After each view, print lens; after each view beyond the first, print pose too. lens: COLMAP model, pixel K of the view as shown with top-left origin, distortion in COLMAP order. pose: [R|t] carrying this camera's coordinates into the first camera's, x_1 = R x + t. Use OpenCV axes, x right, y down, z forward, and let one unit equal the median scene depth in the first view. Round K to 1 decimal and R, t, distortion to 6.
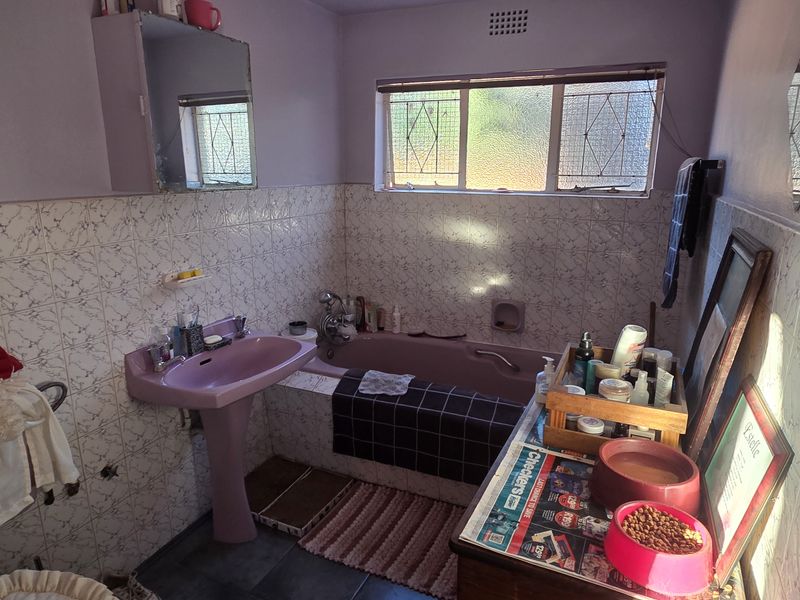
lens RADIAL K [[528.1, 0, 401.0], [0, 528.1, 301.9], [0, 0, 1]] dist [-0.001492, 0.000137]
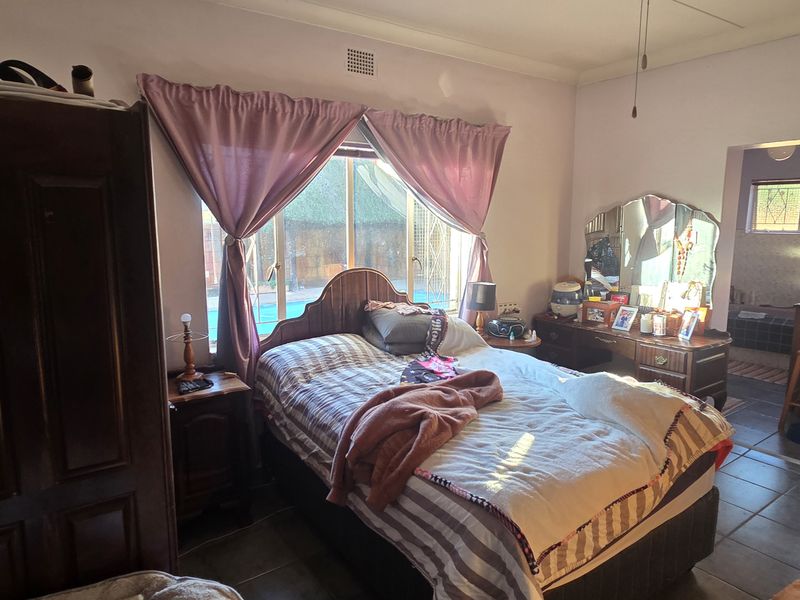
lens RADIAL K [[528.1, 0, 399.4], [0, 528.1, 300.7], [0, 0, 1]] dist [-0.001492, 0.000137]
pose [[0.865538, 0.071698, -0.495684, -0.175713], [-0.117463, 0.991156, -0.061744, 0.323758], [0.486873, 0.111666, 0.866305, -1.349178]]
